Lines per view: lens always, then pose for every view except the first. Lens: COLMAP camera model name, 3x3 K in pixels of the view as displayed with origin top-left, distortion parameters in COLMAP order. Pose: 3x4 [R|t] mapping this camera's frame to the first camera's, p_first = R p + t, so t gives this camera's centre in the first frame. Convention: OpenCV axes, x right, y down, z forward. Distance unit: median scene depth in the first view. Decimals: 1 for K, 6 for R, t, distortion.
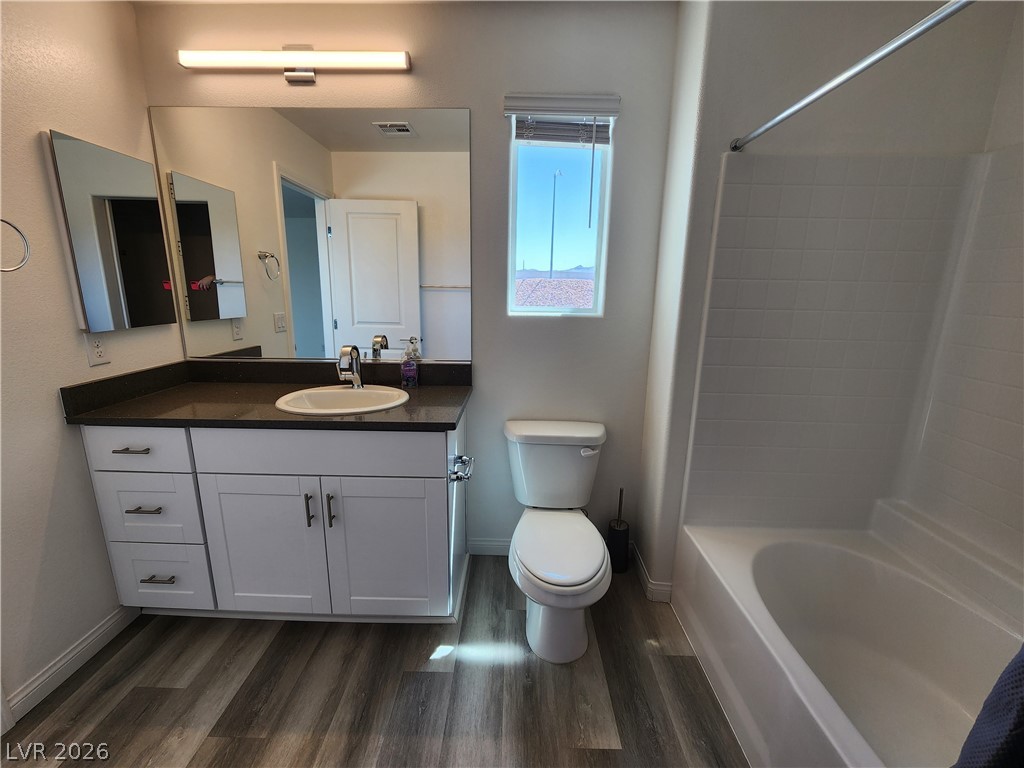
lens RADIAL K [[416.6, 0, 515.3], [0, 416.6, 378.7], [0, 0, 1]] dist [0.000294, -0.001938]
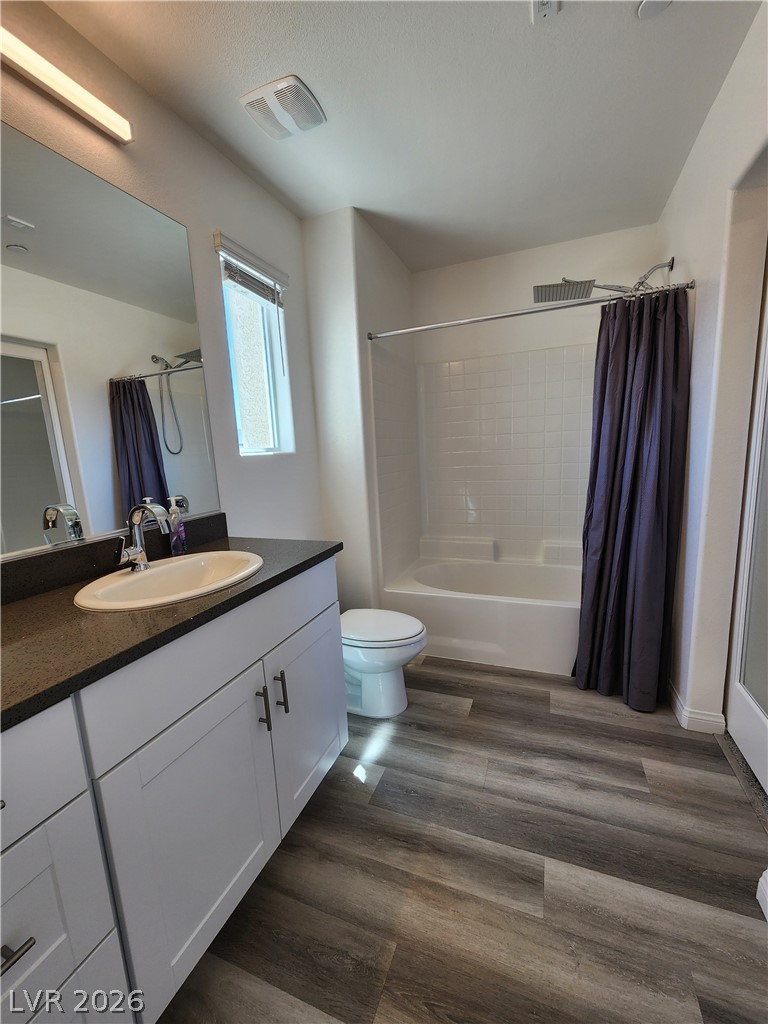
lens RADIAL K [[416.6, 0, 375.5], [0, 416.6, 517.9], [0, 0, 1]] dist [0.000294, -0.001938]
pose [[0.373418, -0.187879, 0.908438, -1.070499], [0.259090, 0.961429, 0.092338, -0.029276], [-0.890748, 0.200887, 0.407693, 0.472255]]
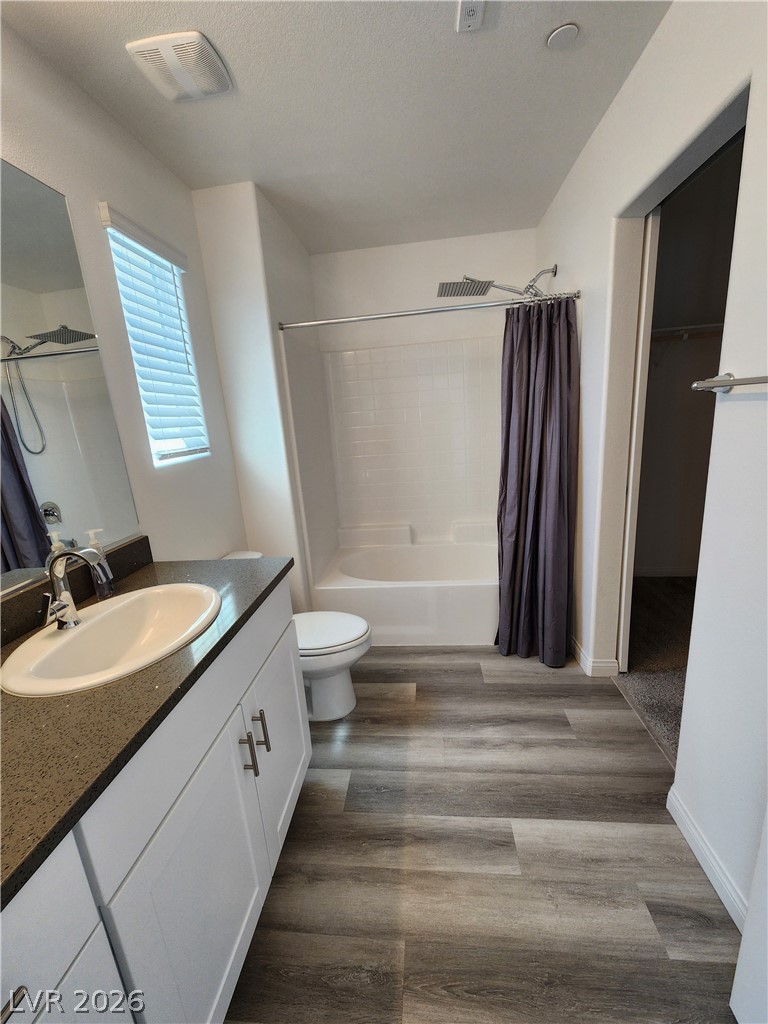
lens RADIAL K [[416.6, 0, 374.4], [0, 416.6, 514.1], [0, 0, 1]] dist [0.000294, -0.001938]
pose [[0.105966, -0.255872, 0.960886, -1.077663], [0.294559, 0.931032, 0.215438, -0.153113], [-0.949740, 0.260209, 0.174027, 0.599789]]
